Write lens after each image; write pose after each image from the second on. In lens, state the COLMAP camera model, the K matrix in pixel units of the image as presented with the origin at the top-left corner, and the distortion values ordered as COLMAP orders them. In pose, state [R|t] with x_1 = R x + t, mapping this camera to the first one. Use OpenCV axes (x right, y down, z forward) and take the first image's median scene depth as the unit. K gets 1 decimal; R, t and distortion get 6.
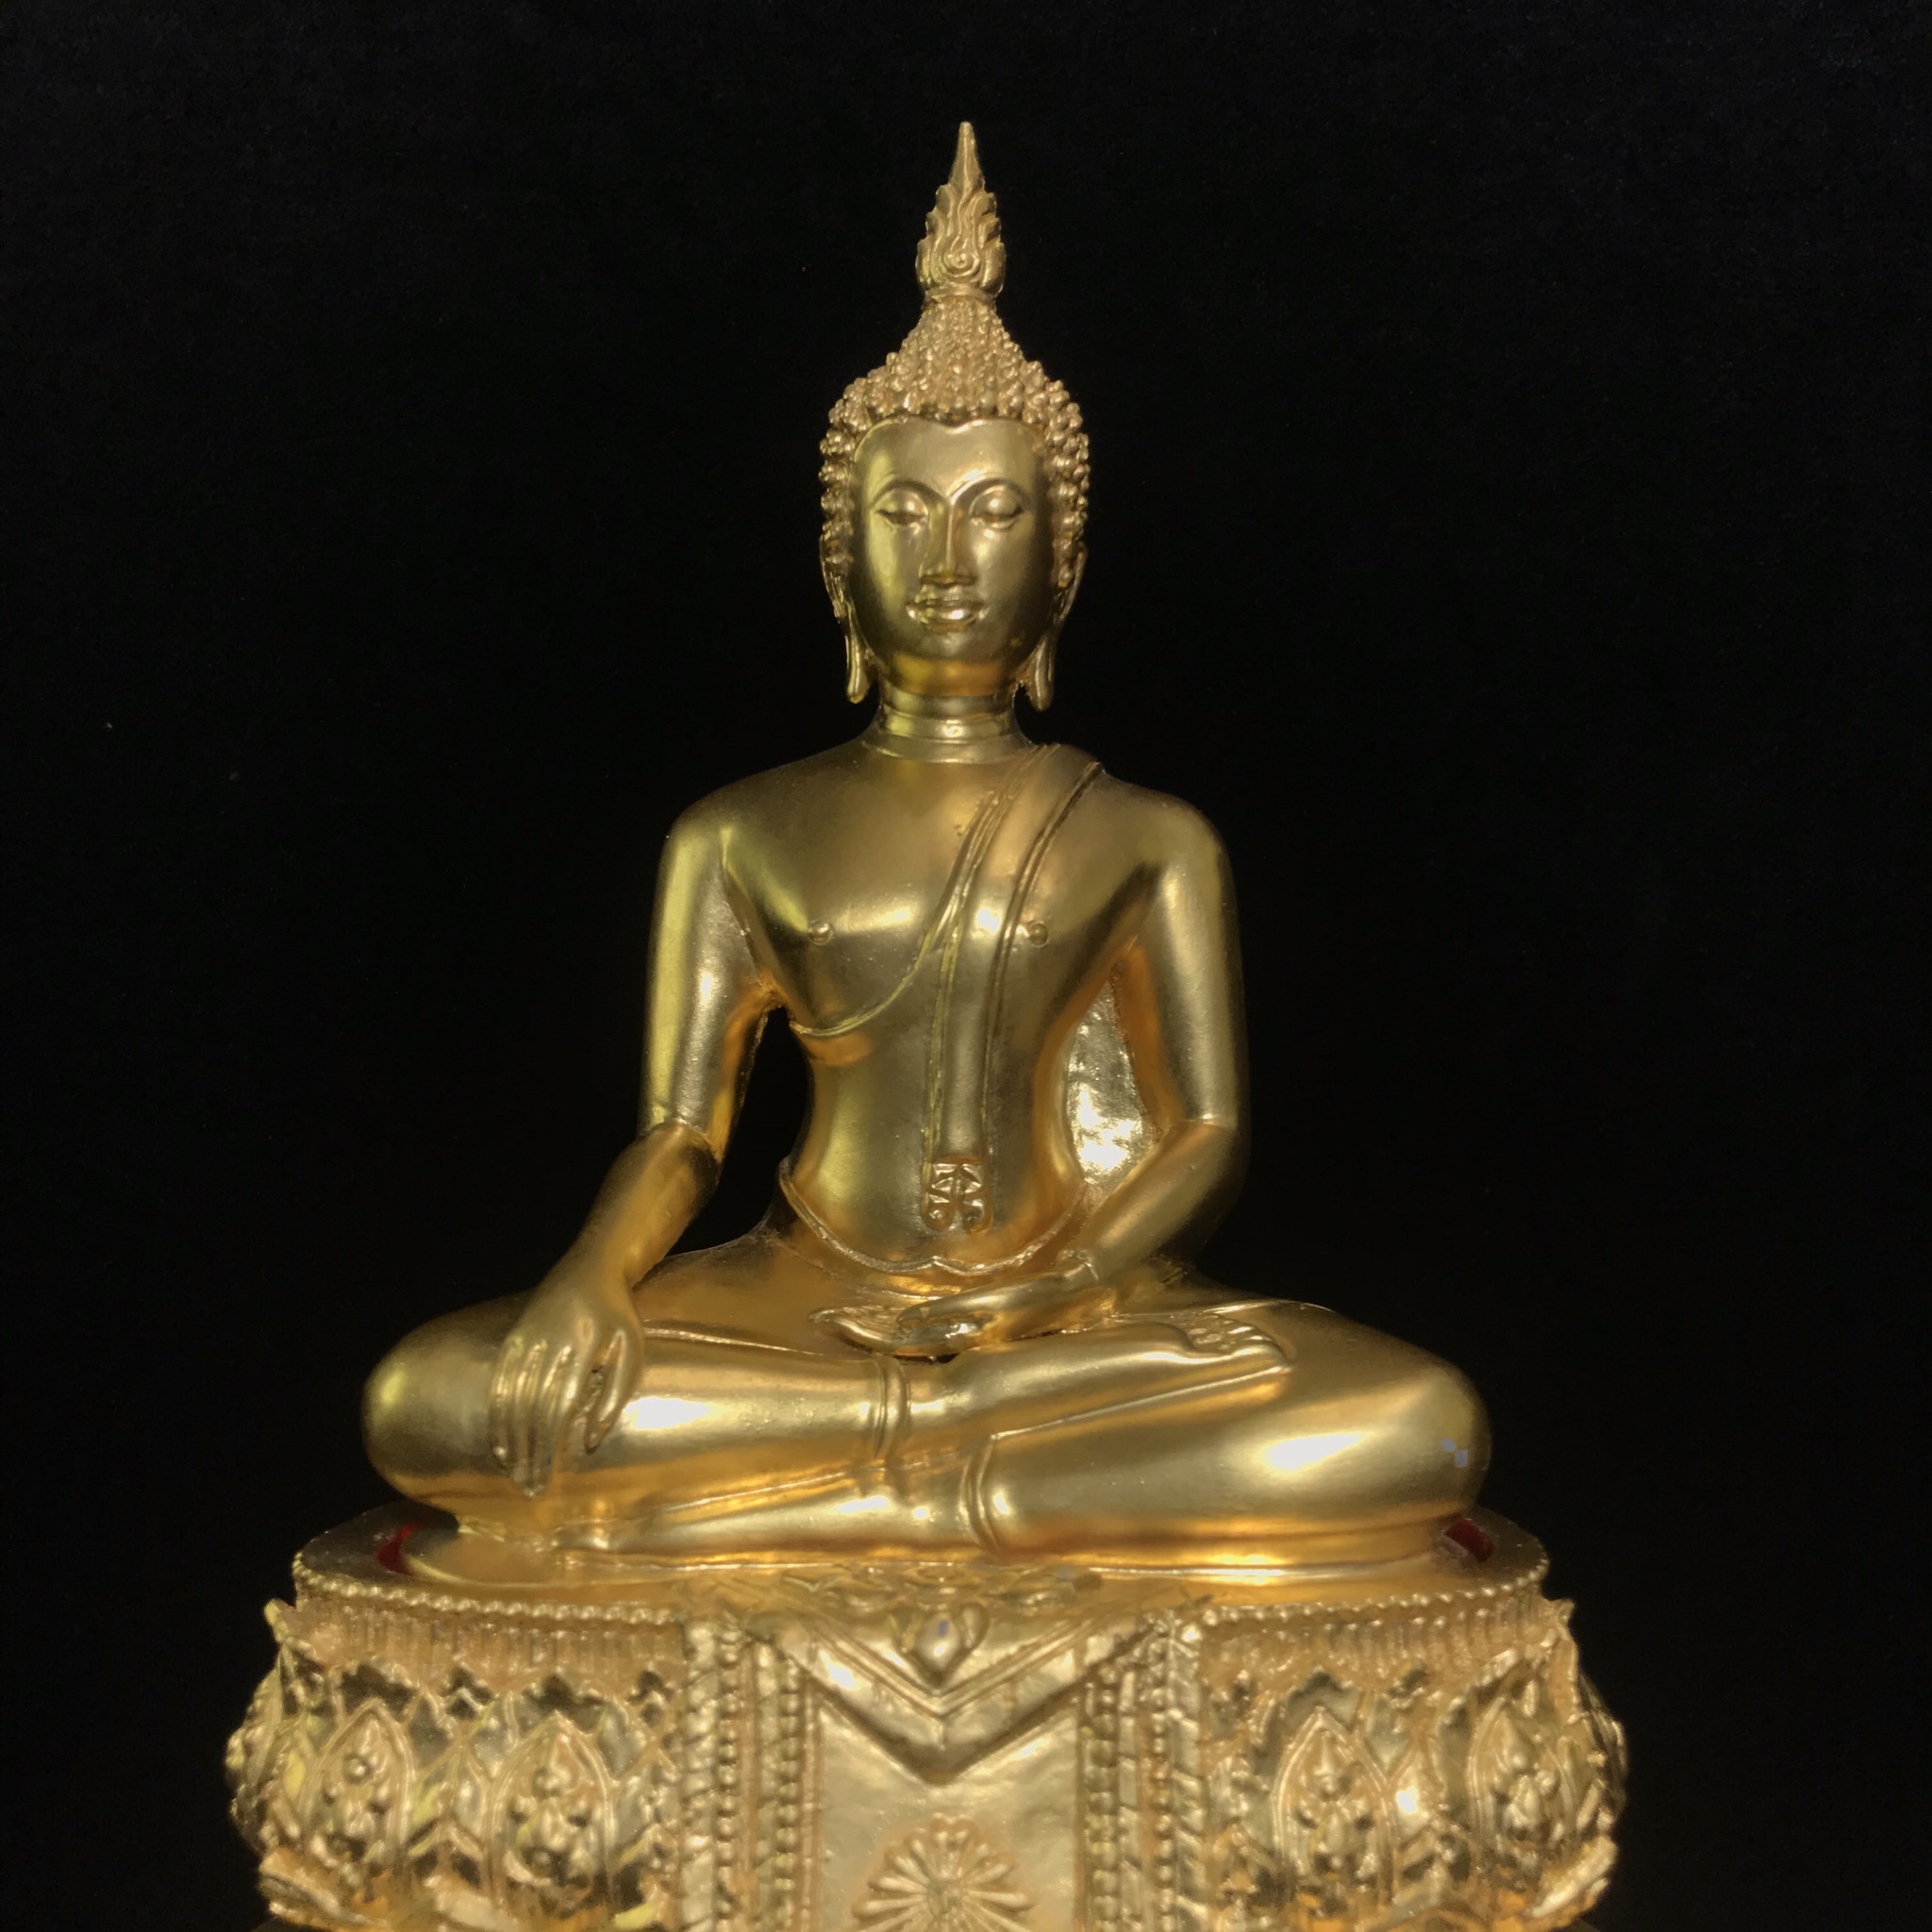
lens RADIAL K [[2096.5, 0, 966.0], [0, 2096.5, 966.0], [0, 0, 1]] dist [0.098051, -0.274792]
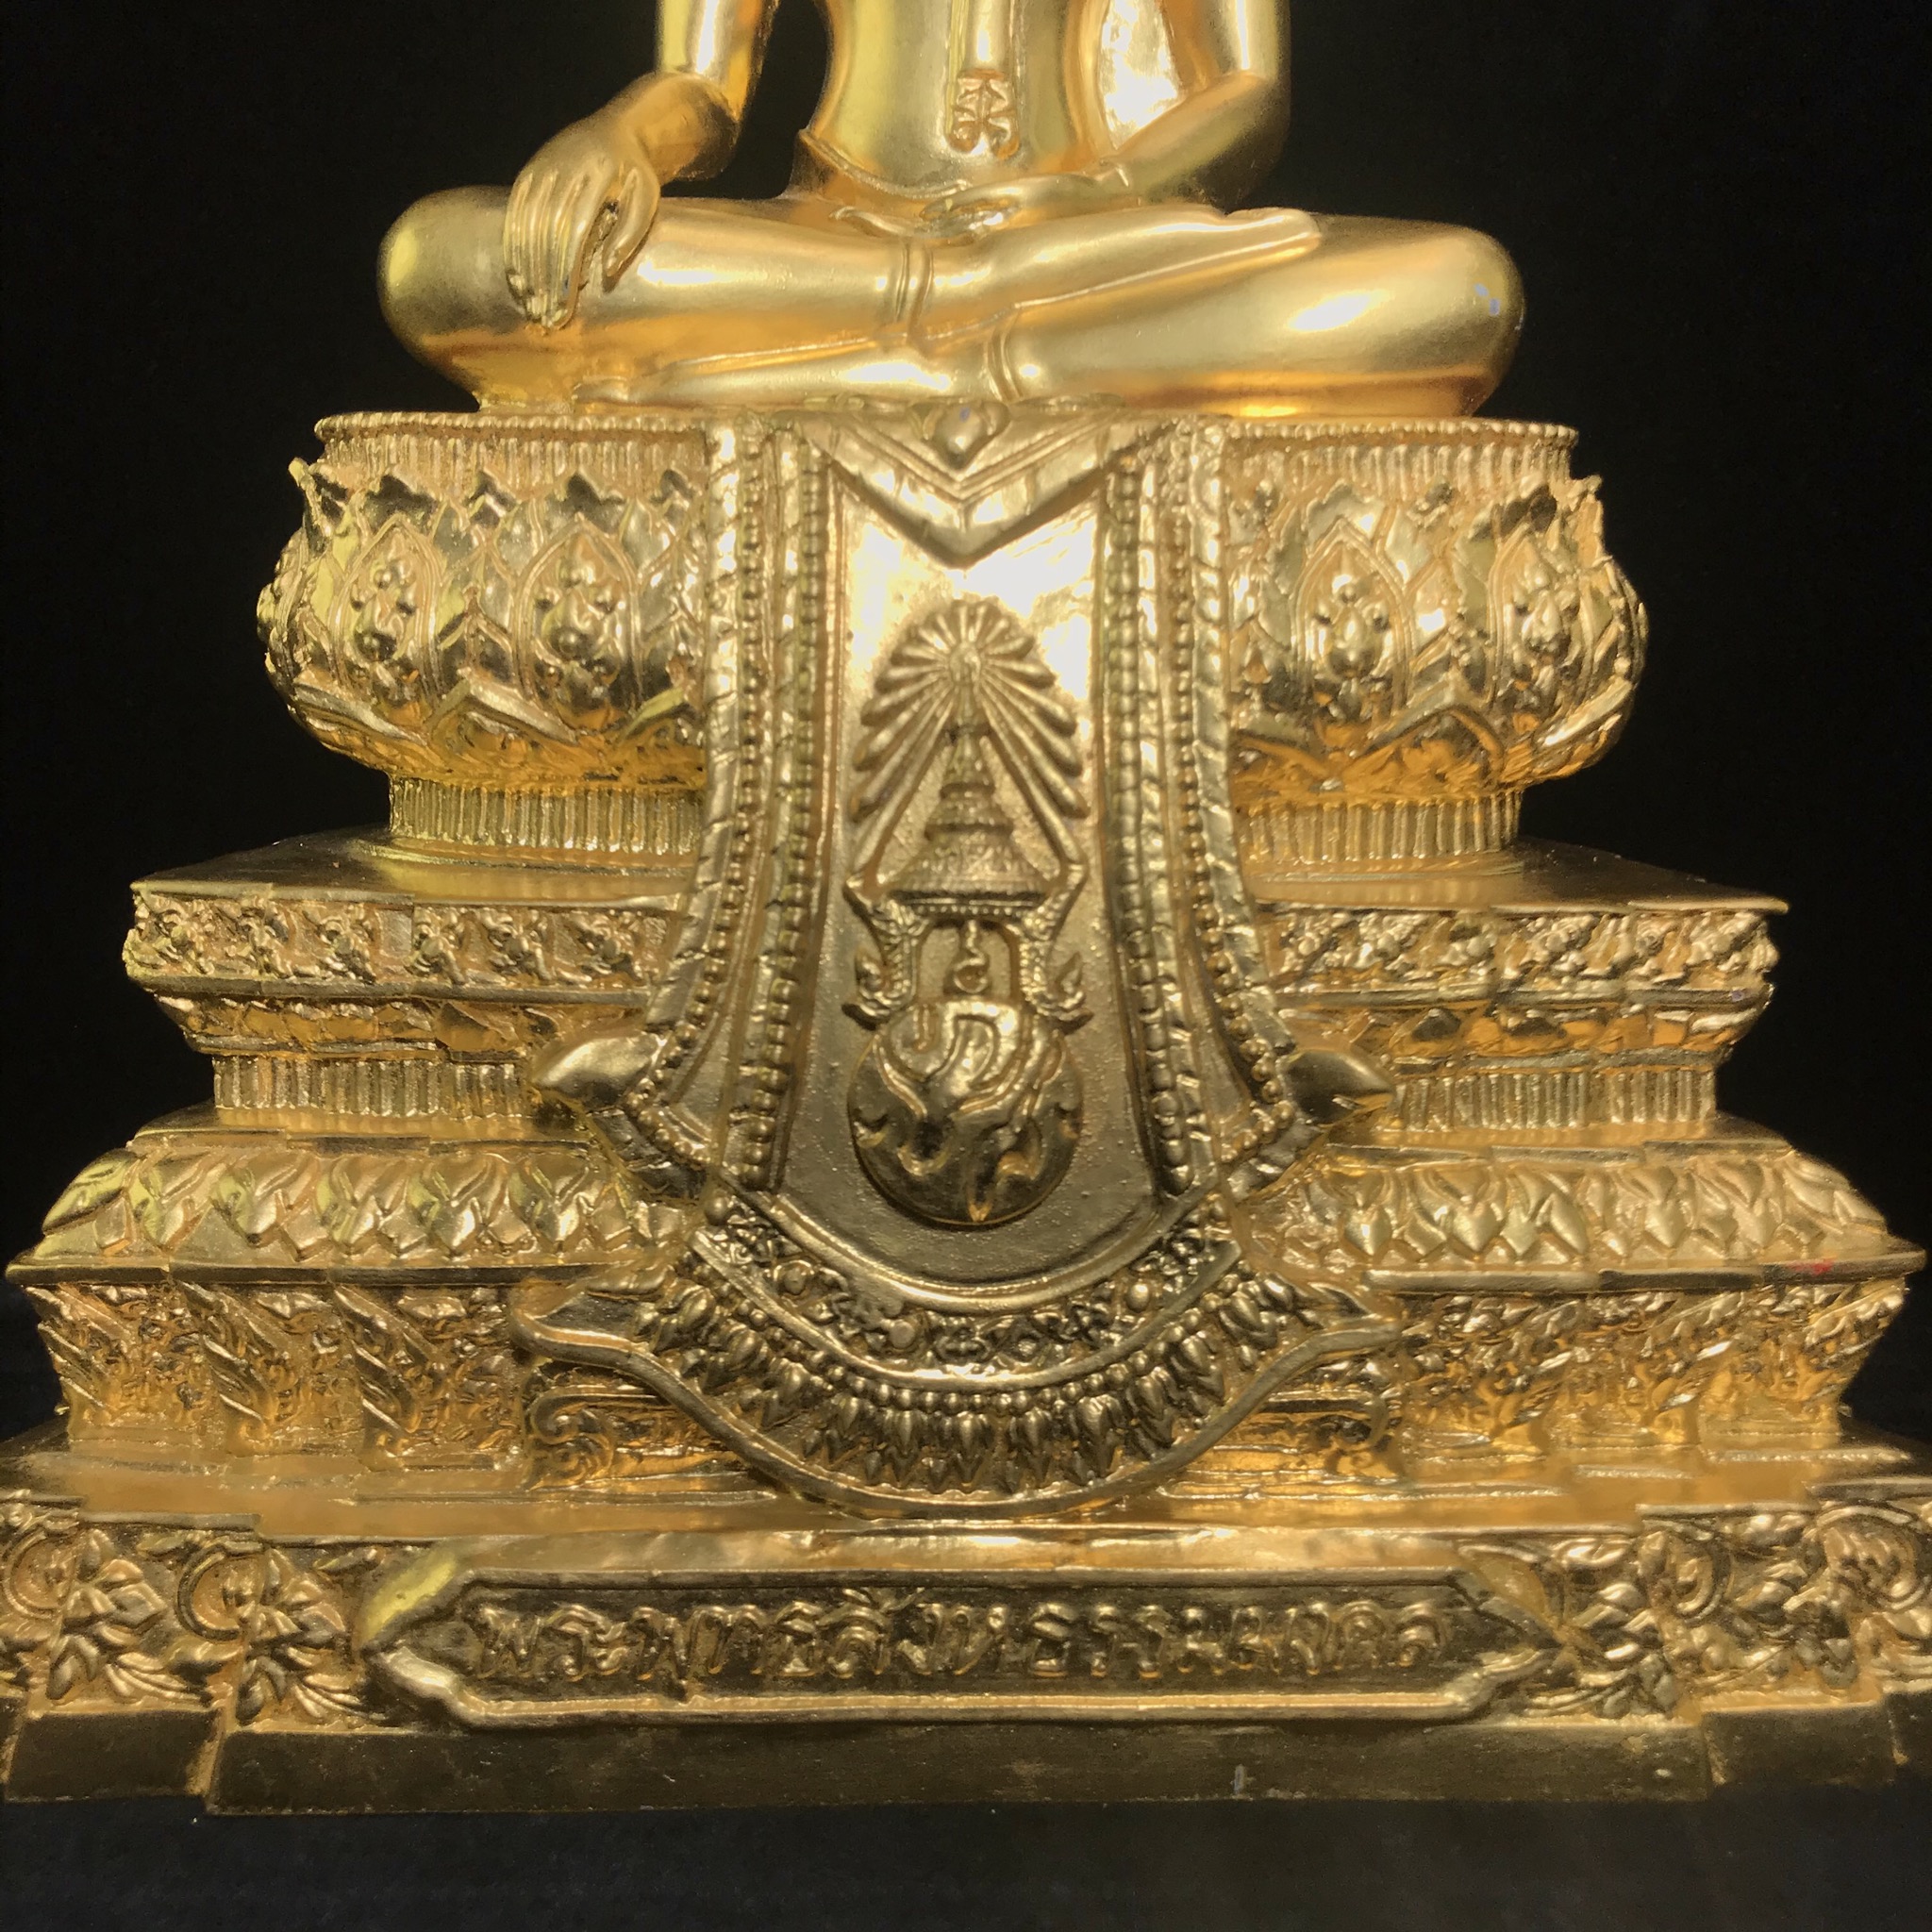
lens RADIAL K [[2128.7, 0, 979.9], [0, 2128.7, 953.3], [0, 0, 1]] dist [0.148876, -0.519322]
pose [[0.999896, 0.004984, -0.013567, 0.009453], [-0.002754, 0.987166, 0.159673, 0.332501], [0.014189, -0.159619, 0.987077, -0.032137]]
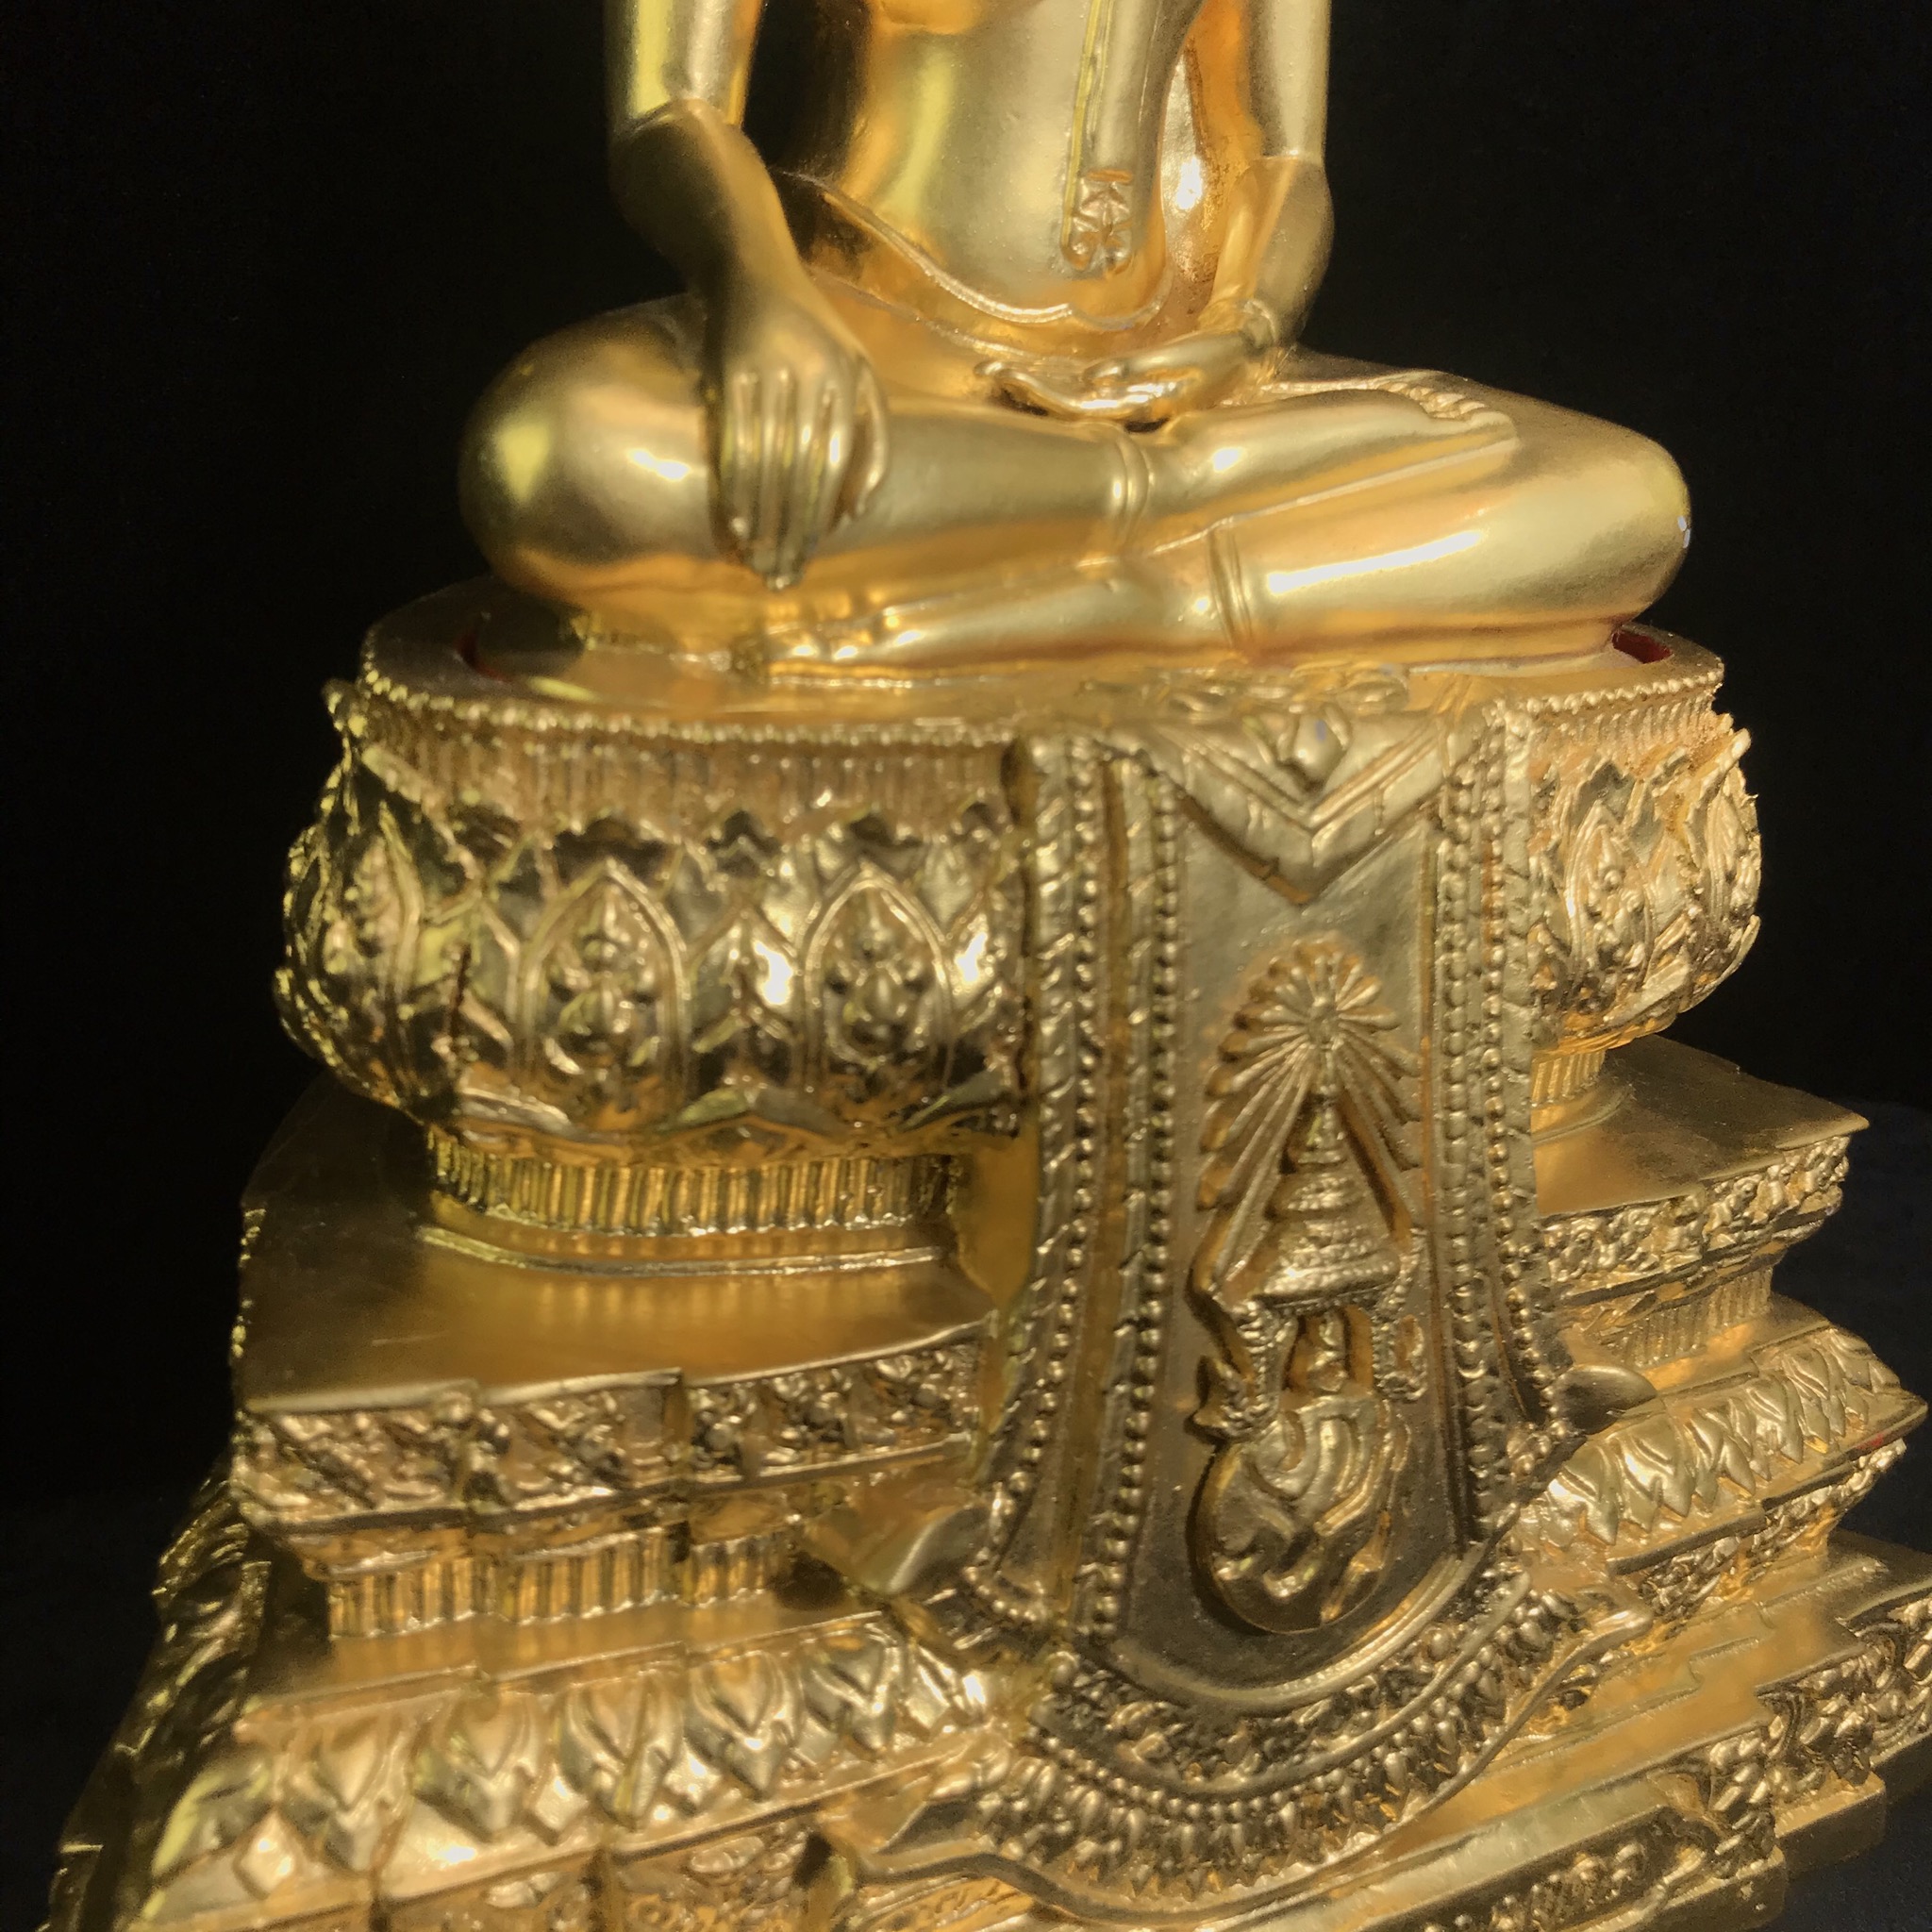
lens RADIAL K [[2128.7, 0, 979.9], [0, 2128.7, 953.3], [0, 0, 1]] dist [0.148876, -0.519322]
pose [[0.890727, -0.086305, 0.446270, -0.426427], [-0.074342, 0.940927, 0.330349, 0.104465], [-0.448419, -0.327427, 0.831693, 0.269292]]
